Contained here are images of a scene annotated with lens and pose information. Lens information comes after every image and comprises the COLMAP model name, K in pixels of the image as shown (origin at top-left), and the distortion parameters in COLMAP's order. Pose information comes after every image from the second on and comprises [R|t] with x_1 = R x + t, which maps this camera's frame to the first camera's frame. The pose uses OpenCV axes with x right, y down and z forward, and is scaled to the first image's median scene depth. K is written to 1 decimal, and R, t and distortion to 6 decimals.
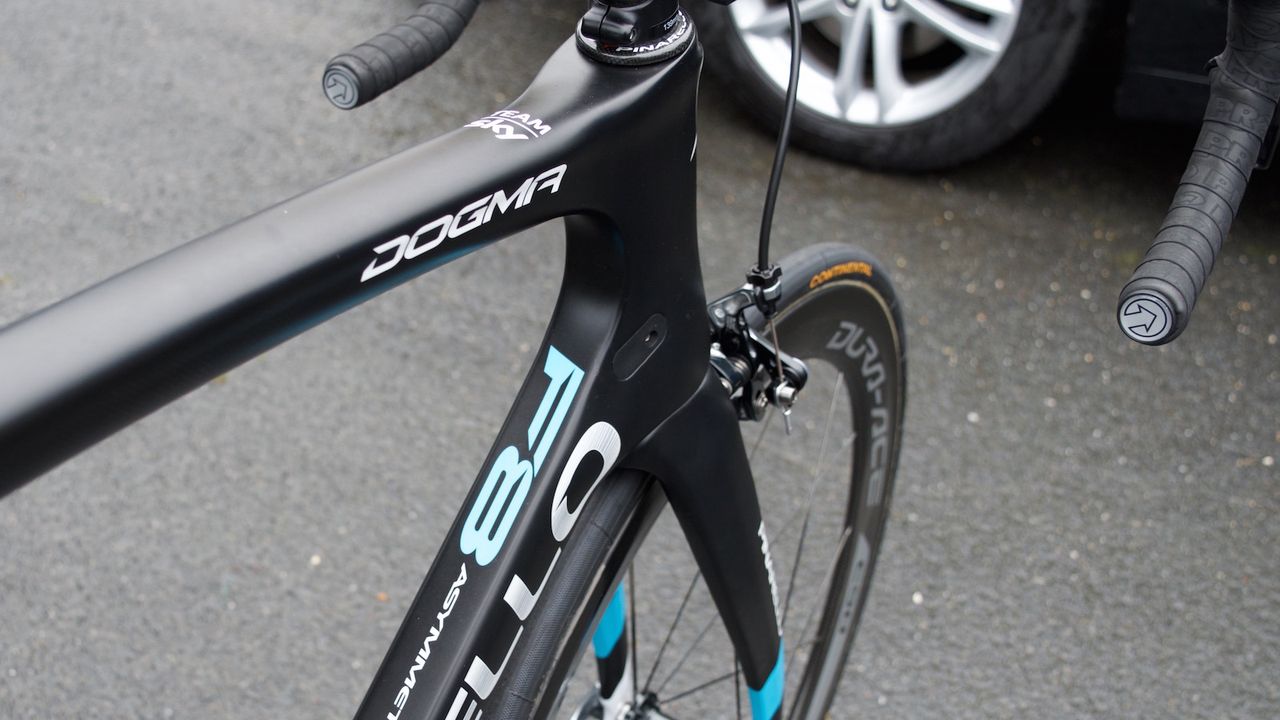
lens RADIAL K [[1307.8, 0, 640.0], [0, 1307.8, 360.0], [0, 0, 1]] dist [-0.066470, -0.002752]
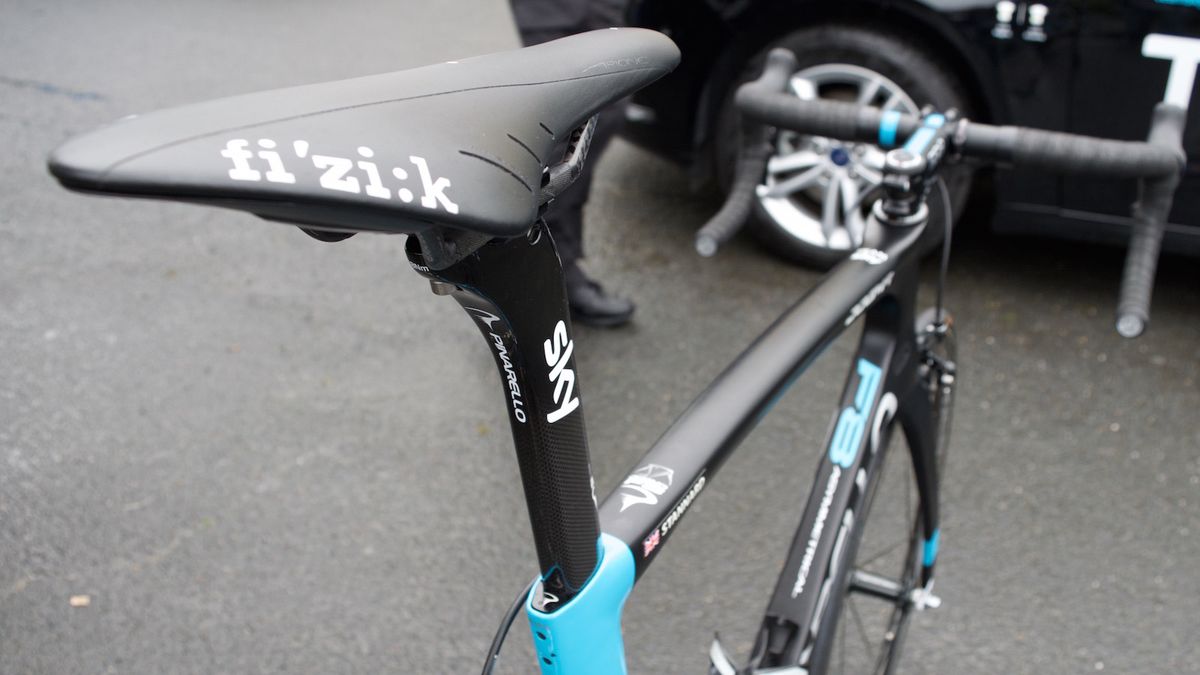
lens RADIAL K [[1040.9, 0, 600.0], [0, 1040.9, 337.5], [0, 0, 1]] dist [-0.063145, 0.002653]
pose [[0.993240, -0.072250, 0.090857, -0.317897], [0.081312, 0.991623, -0.100359, 0.043436], [-0.082845, 0.107069, 0.990794, -0.309862]]
